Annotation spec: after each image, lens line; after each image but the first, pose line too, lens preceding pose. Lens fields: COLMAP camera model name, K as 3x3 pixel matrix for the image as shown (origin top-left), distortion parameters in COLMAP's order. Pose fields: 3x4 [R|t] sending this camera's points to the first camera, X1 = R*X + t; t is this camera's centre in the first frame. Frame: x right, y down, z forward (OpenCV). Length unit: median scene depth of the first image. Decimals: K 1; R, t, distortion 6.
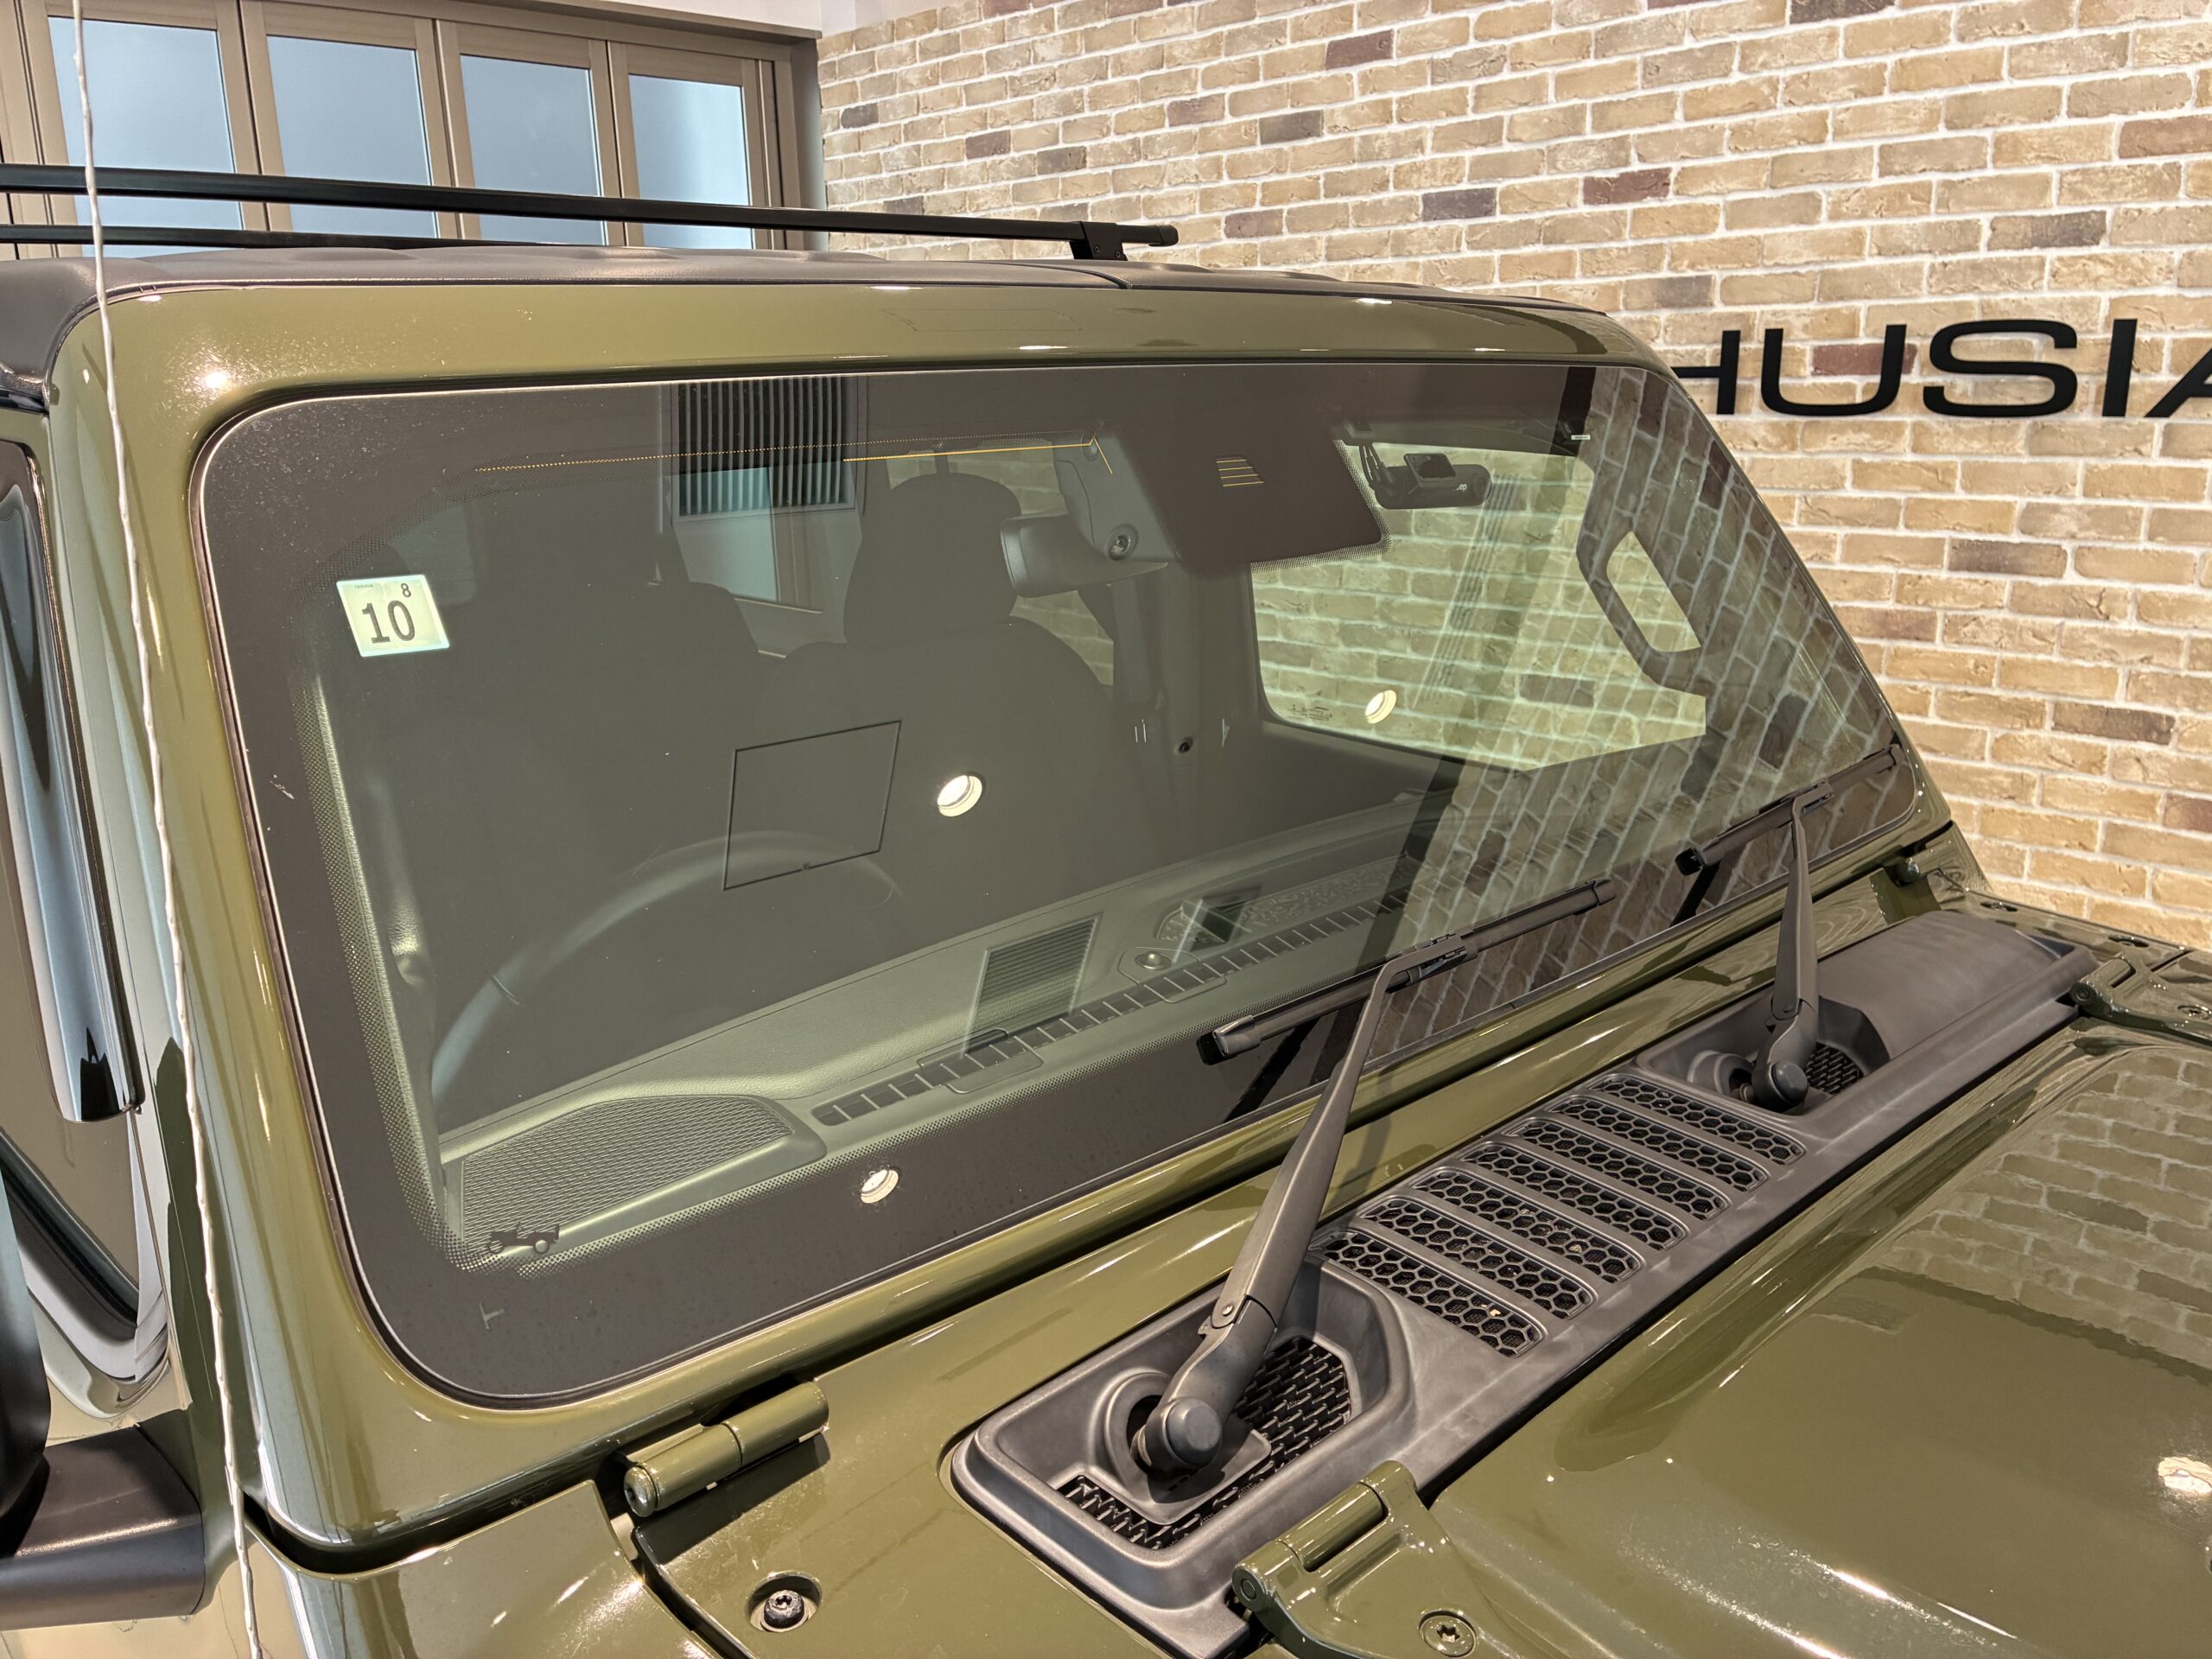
lens RADIAL K [[1688.9, 0, 1102.9], [0, 1688.9, 836.7], [0, 0, 1]] dist [0.058392, -0.080983]
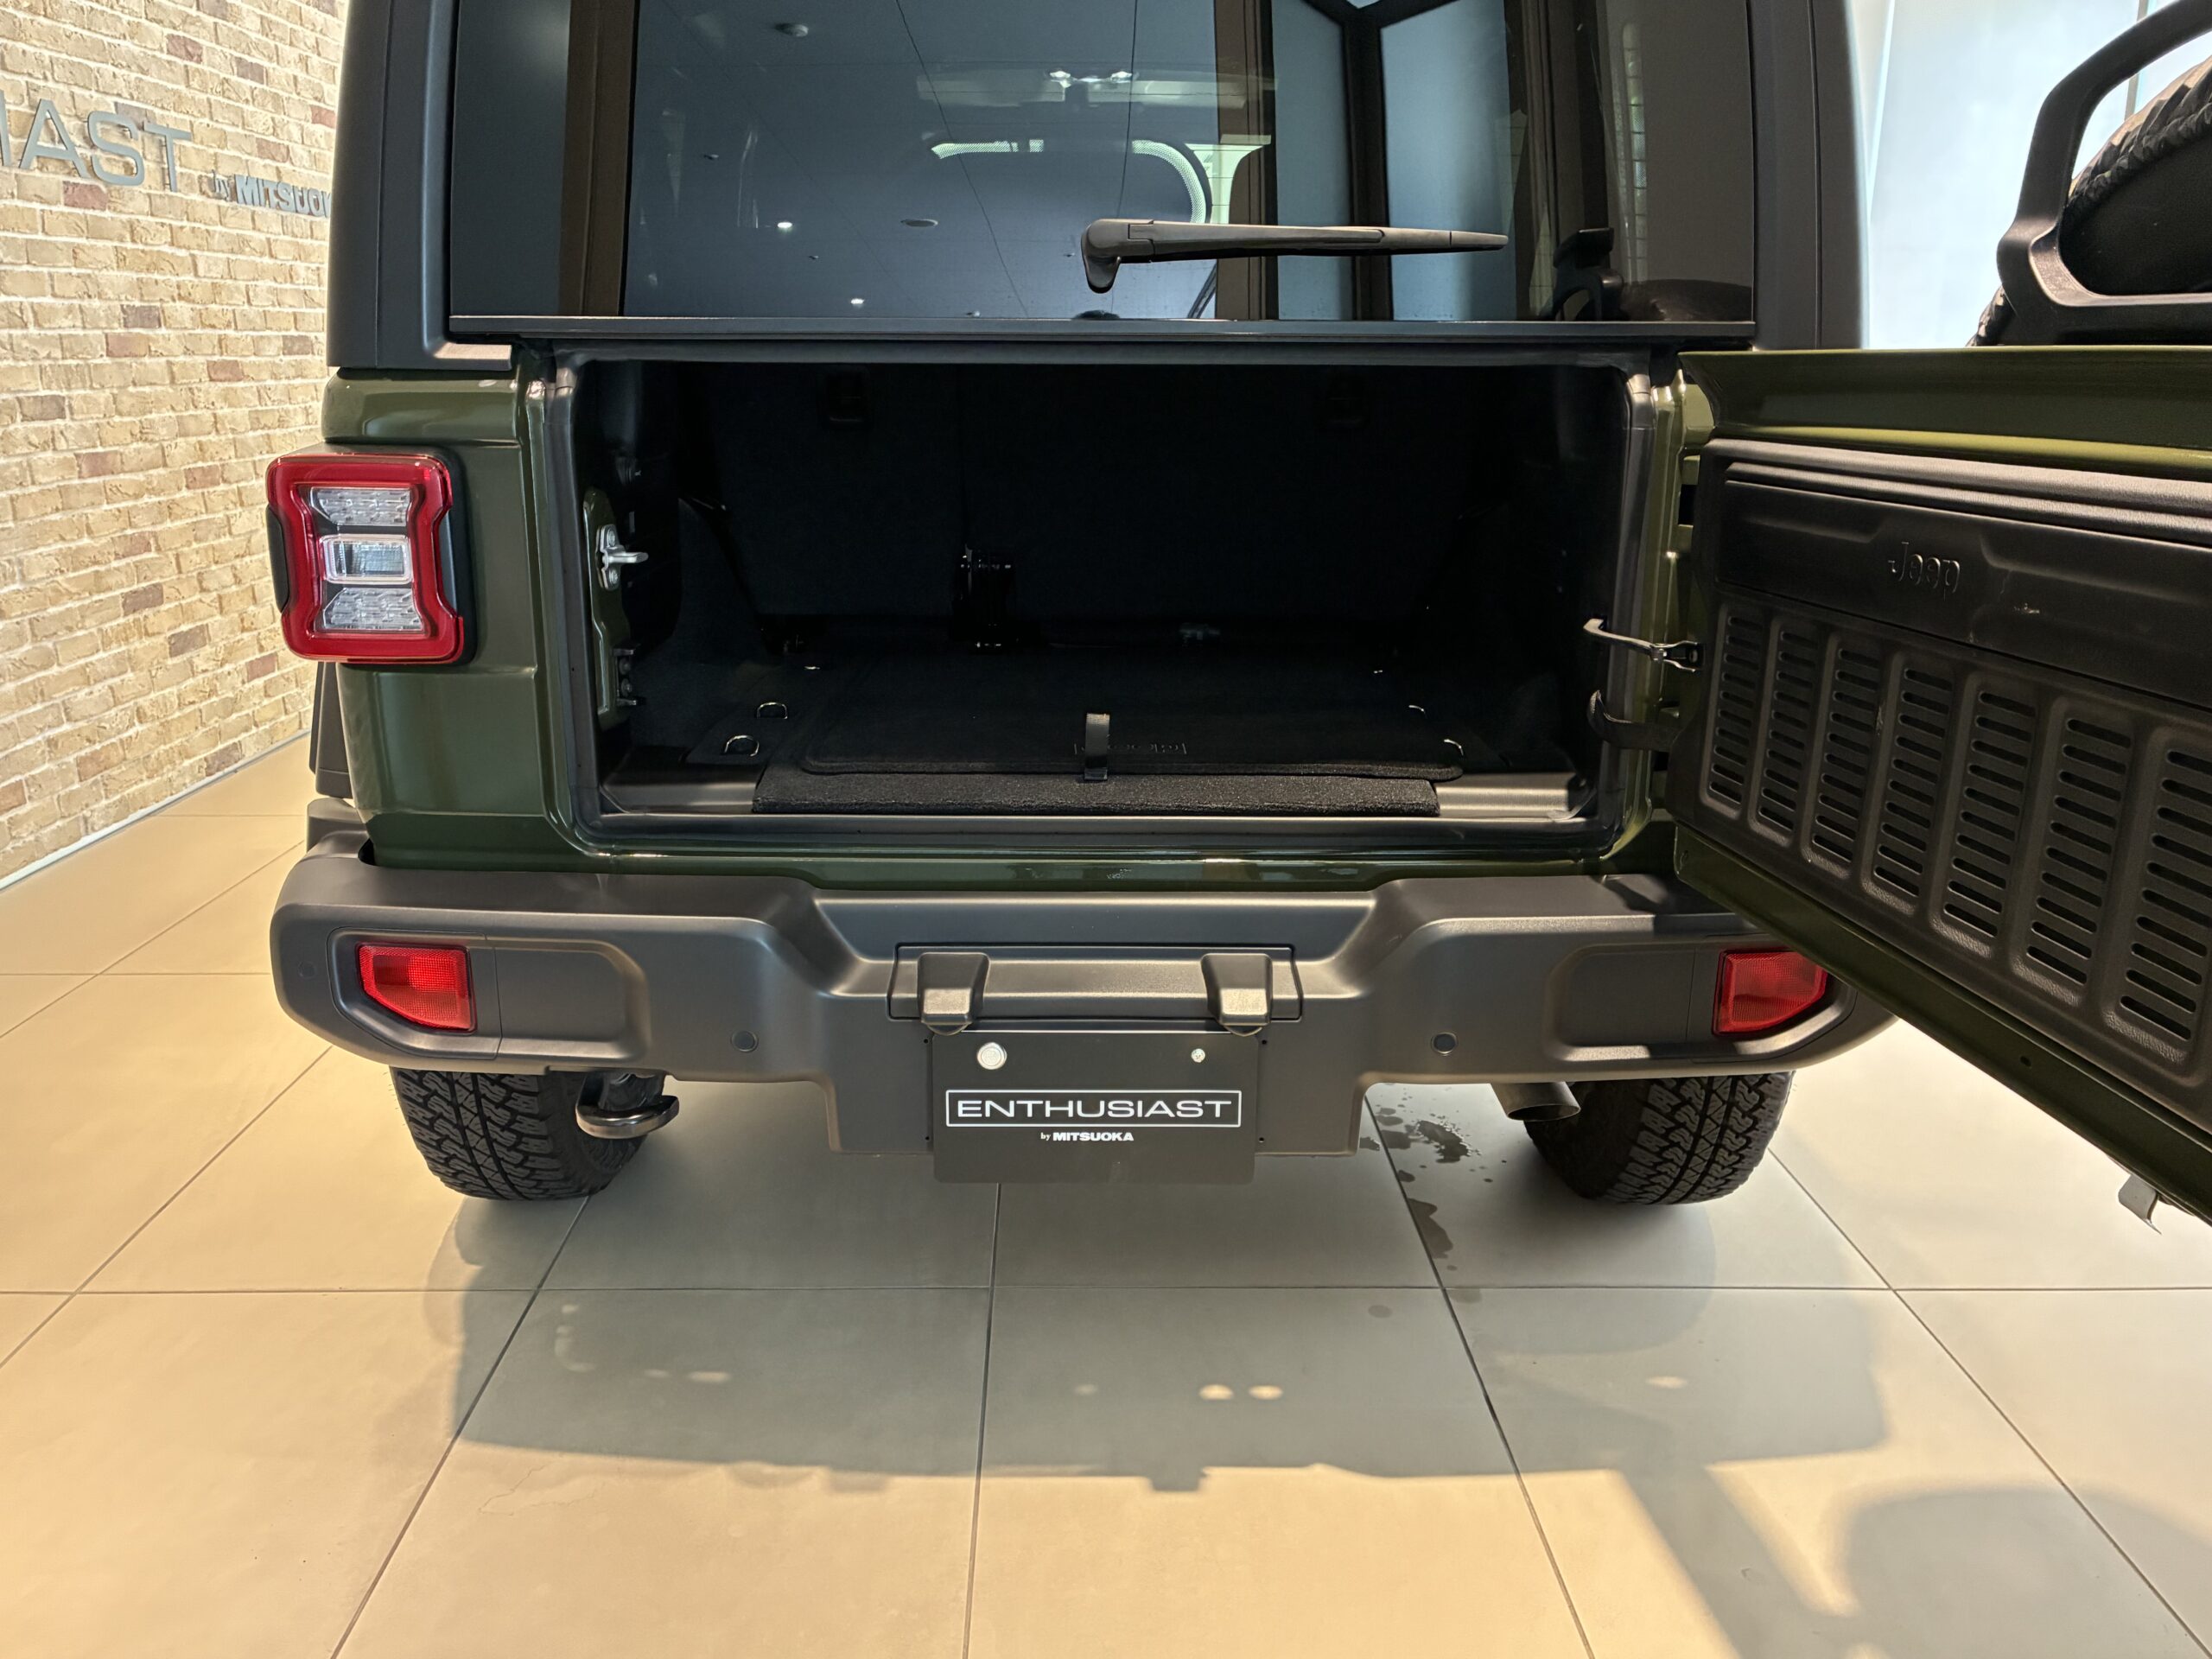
lens RADIAL K [[1744.0, 0, 1096.2], [0, 1744.0, 863.1], [0, 0, 1]] dist [0.061769, -0.114560]
pose [[-0.738154, -0.178955, 0.650464, -0.913118], [0.183683, 0.874437, 0.449021, -0.211237], [-0.649145, 0.450926, -0.612599, 1.417418]]
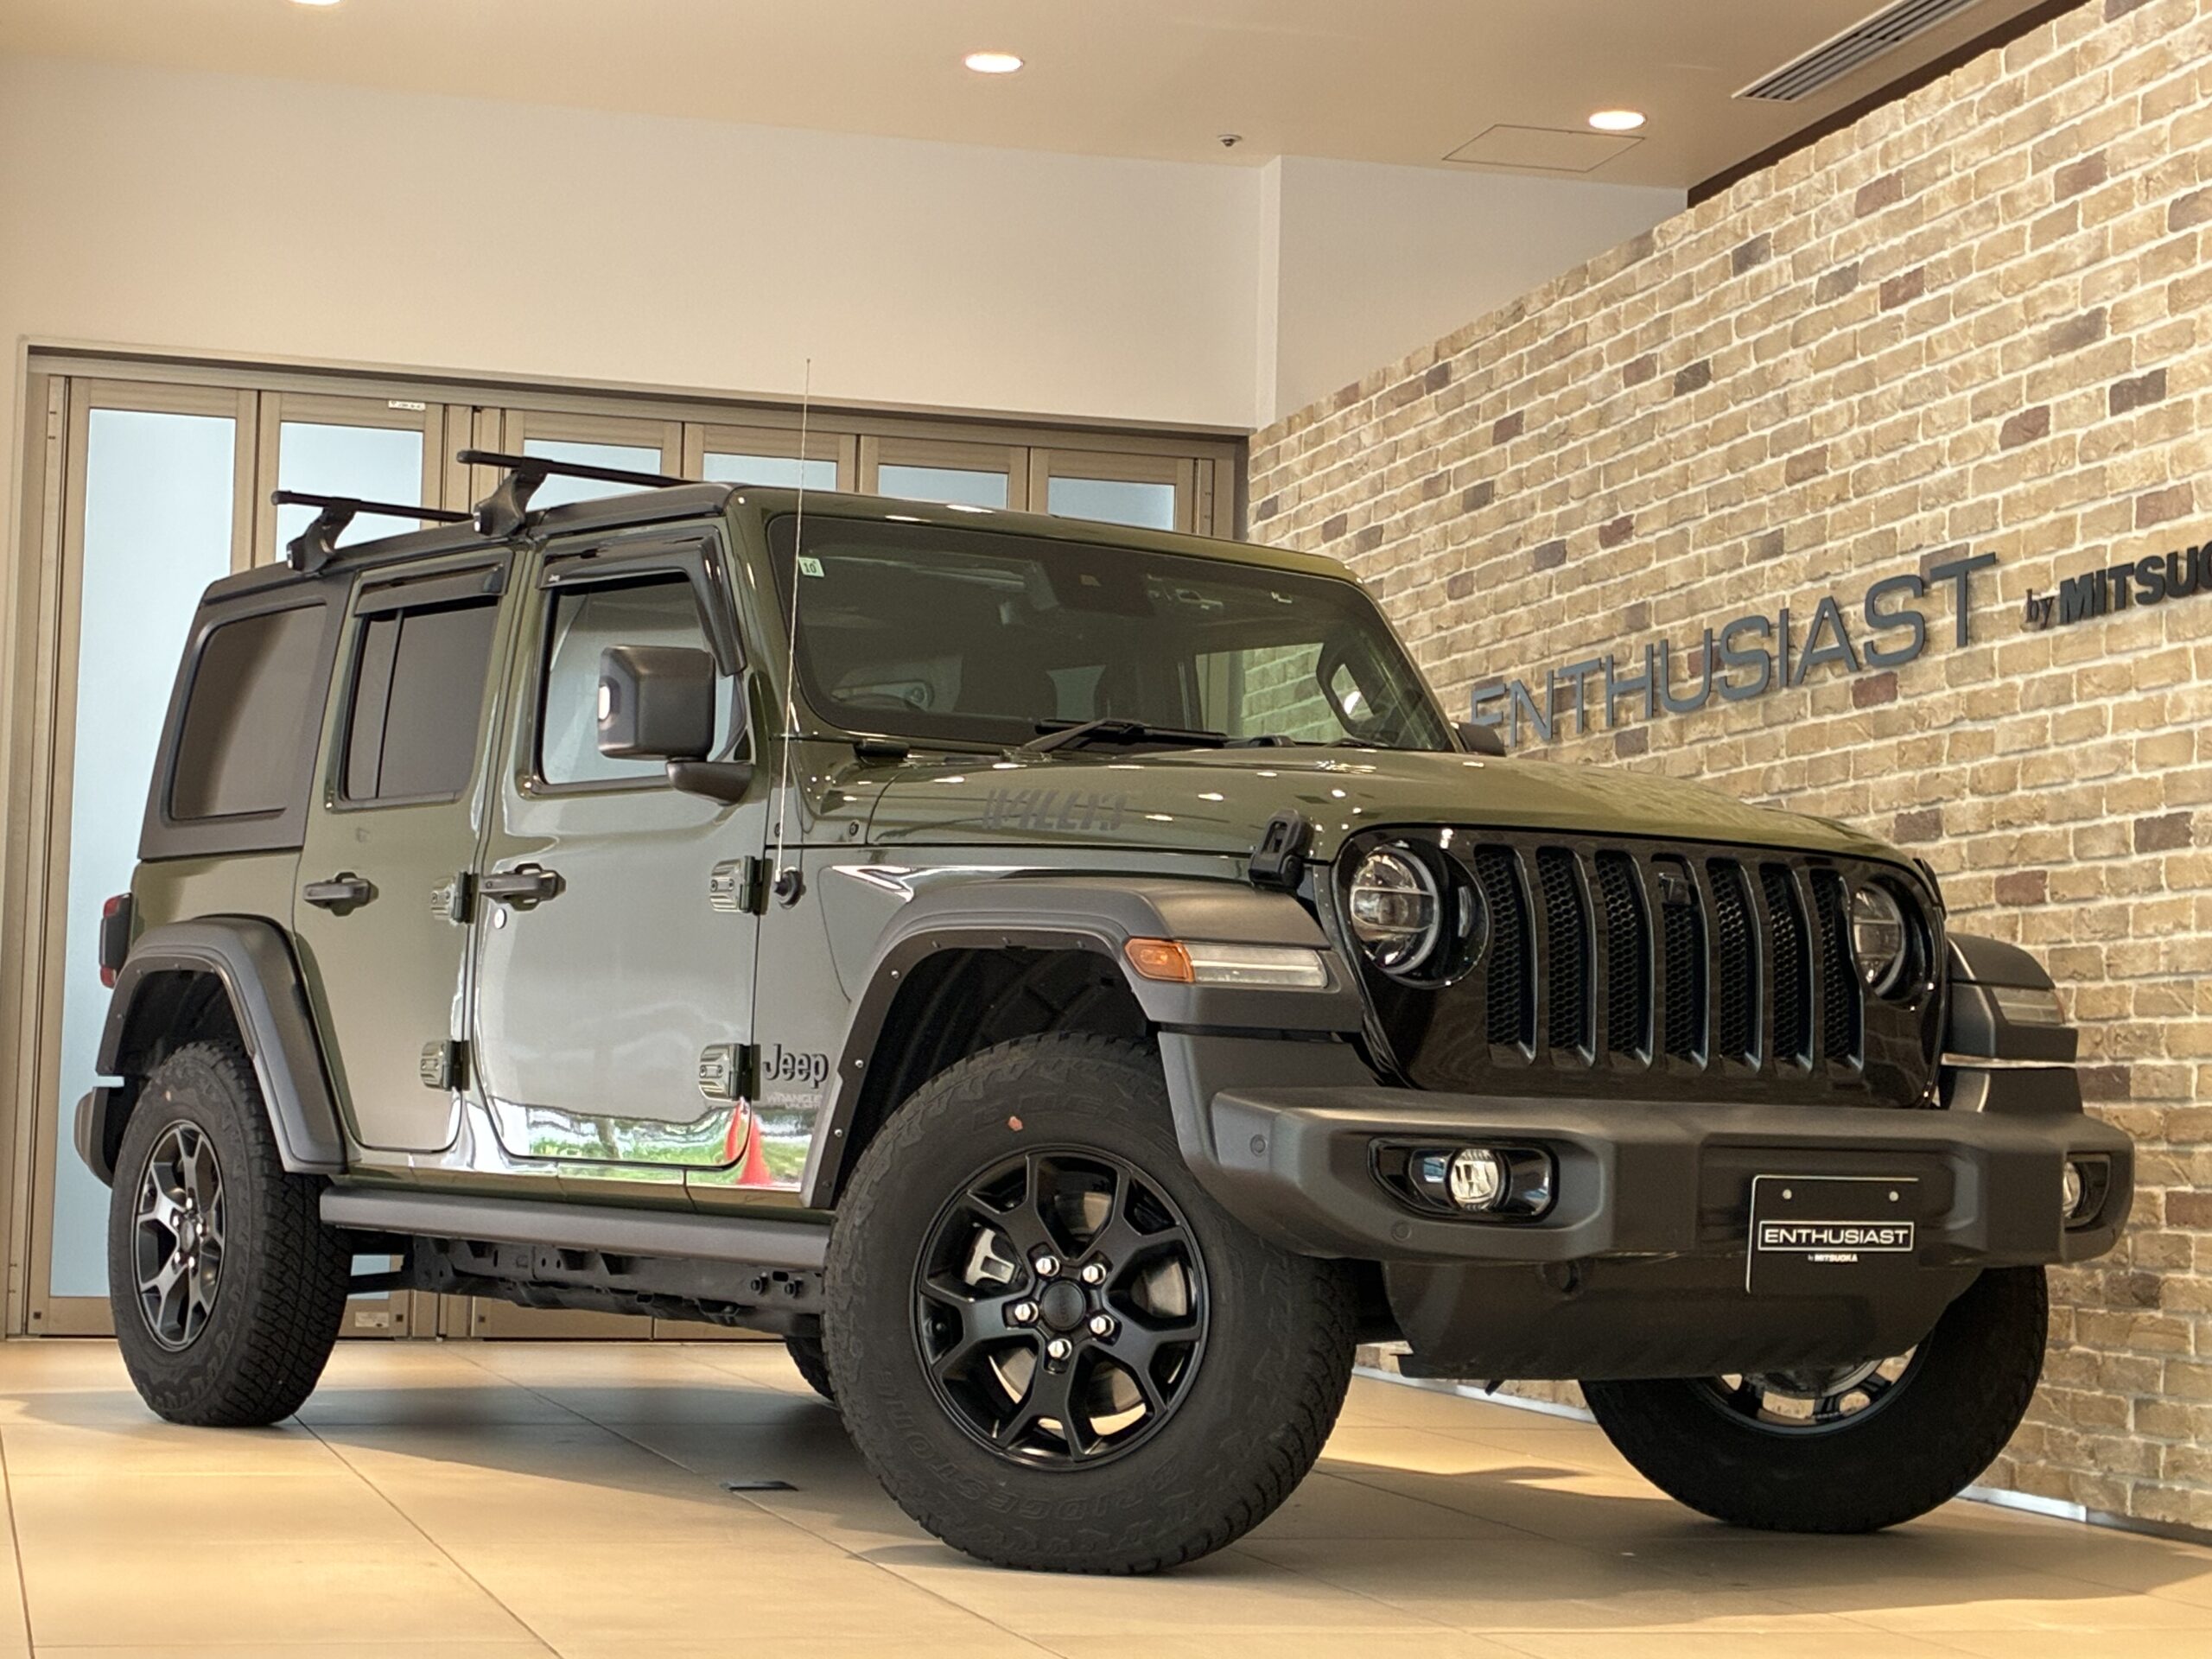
lens RADIAL K [[4150.7, 0, 1114.2], [0, 4150.7, 827.4], [0, 0, 1]] dist [0.290220, -1.573408]
pose [[0.881994, 0.007021, -0.471208, 1.460693], [-0.165588, 0.940749, -0.295927, 0.740185], [0.441210, 0.339032, 0.830898, -1.504640]]
